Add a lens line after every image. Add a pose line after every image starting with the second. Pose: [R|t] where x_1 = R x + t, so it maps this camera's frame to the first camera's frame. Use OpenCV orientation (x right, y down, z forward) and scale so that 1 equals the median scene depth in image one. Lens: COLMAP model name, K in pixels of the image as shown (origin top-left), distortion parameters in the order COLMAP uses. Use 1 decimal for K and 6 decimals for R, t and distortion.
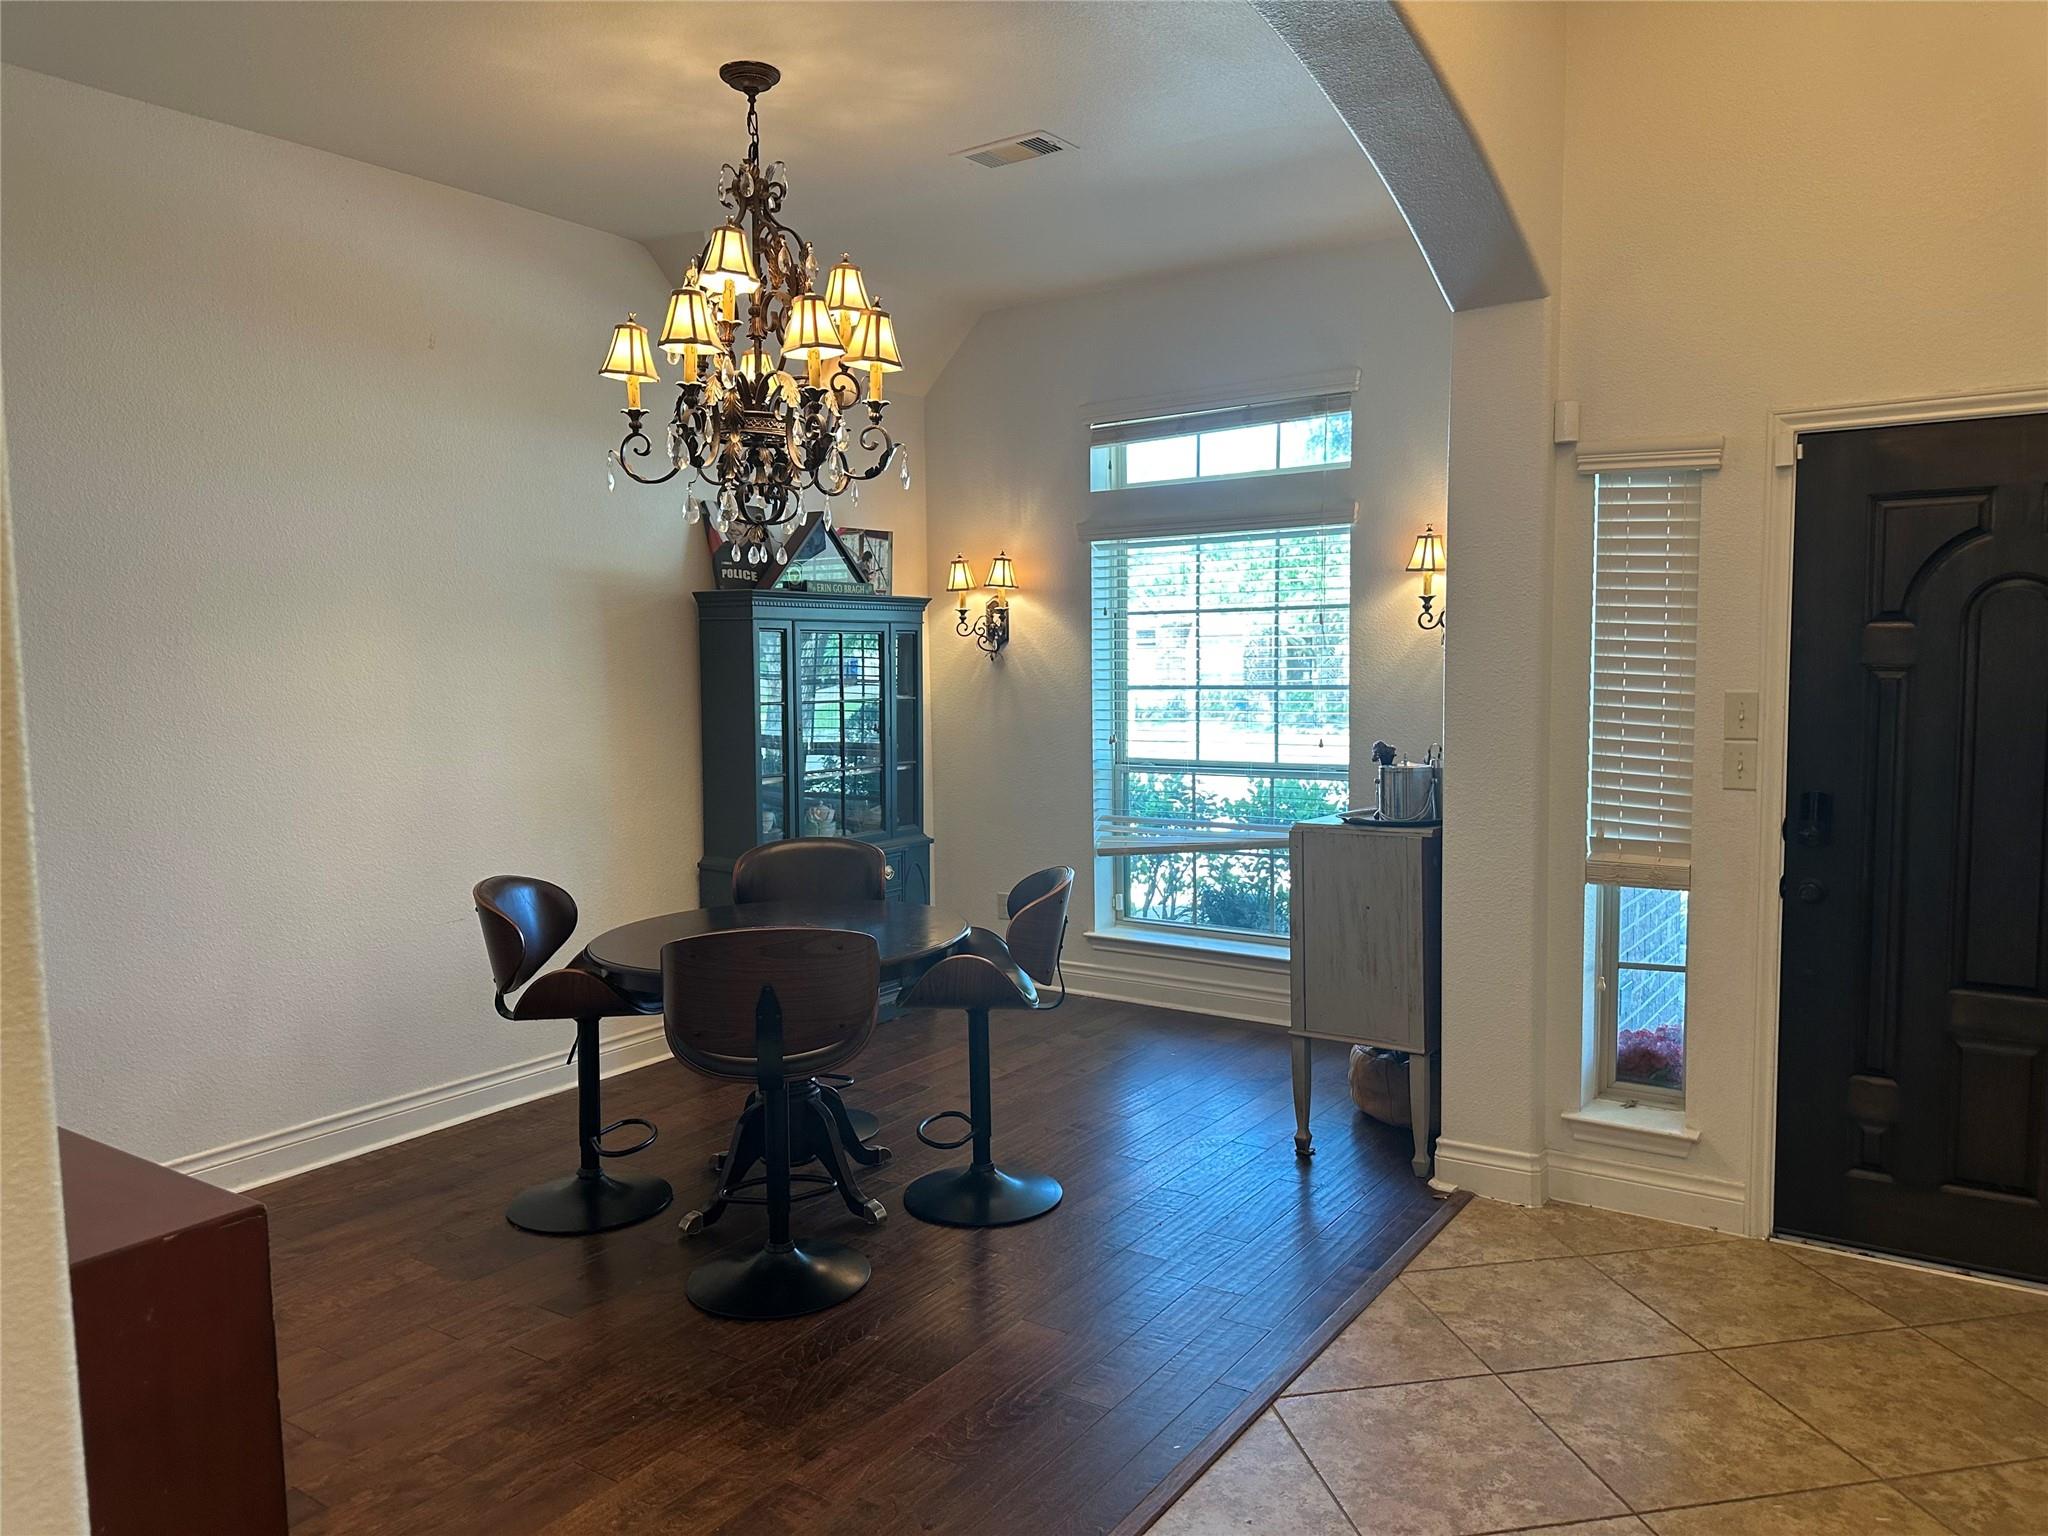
lens RADIAL K [[1426.5, 0, 1024.0], [0, 1426.5, 768.0], [0, 0, 1]] dist [0.000386, -0.000193]
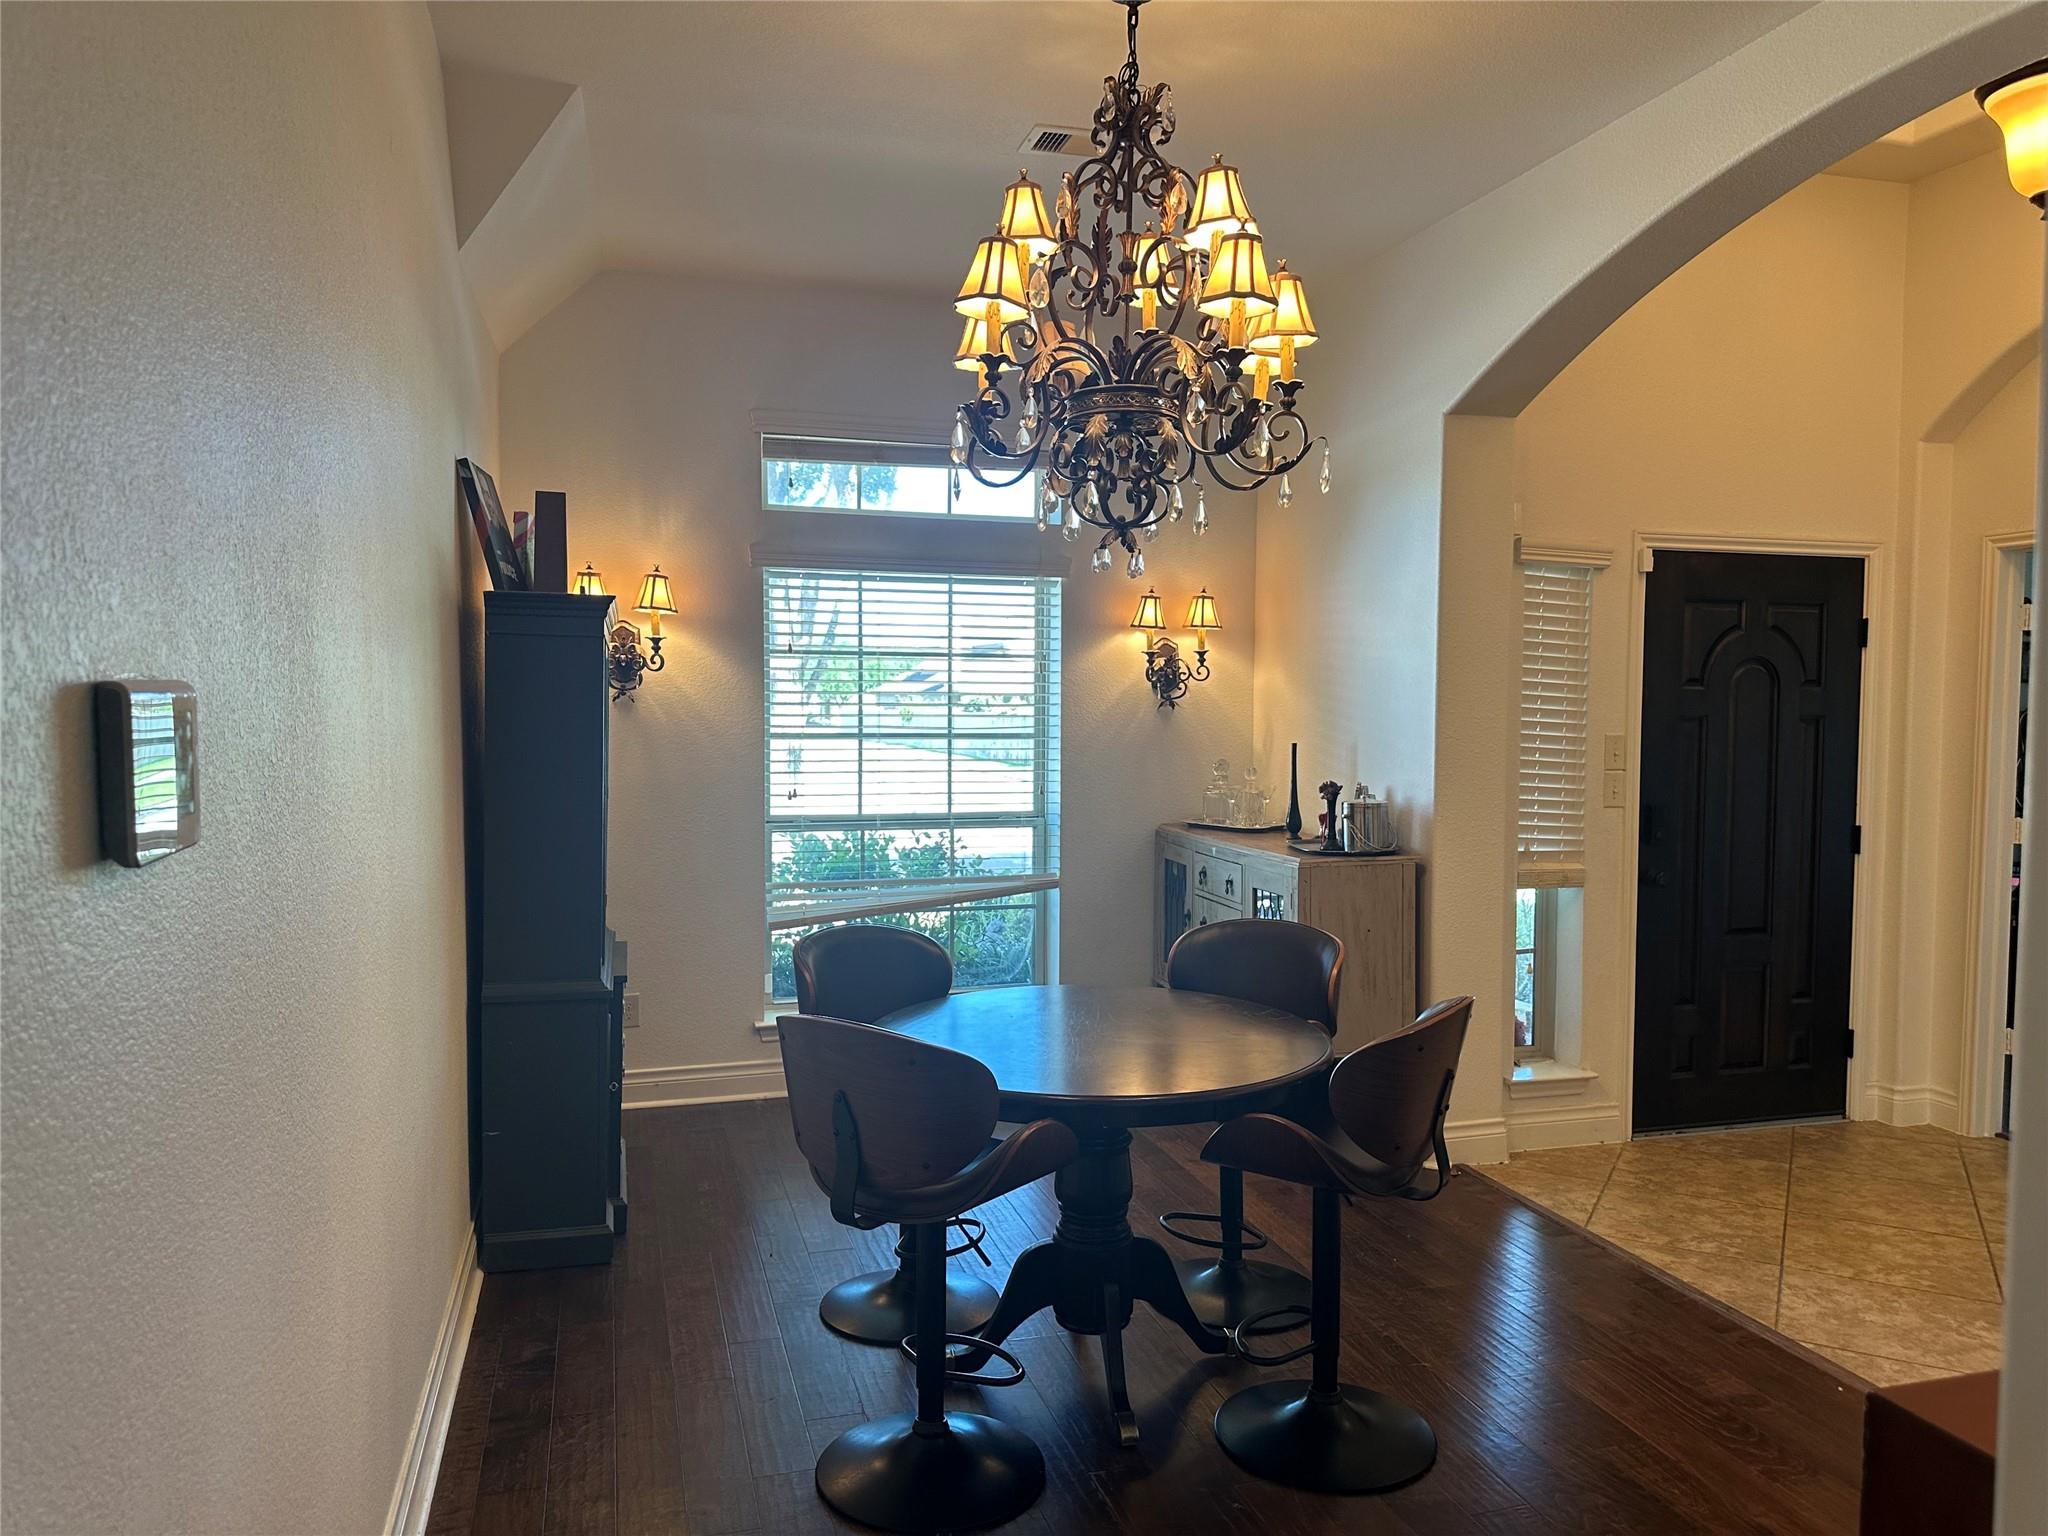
lens RADIAL K [[1447.0, 0, 1024.0], [0, 1447.0, 768.0], [0, 0, 1]] dist [0.043448, -0.036223]
pose [[0.628344, -0.013729, 0.777814, -0.917163], [0.048019, 0.998622, -0.021166, -0.019358], [-0.776452, 0.050650, 0.628138, 0.567809]]
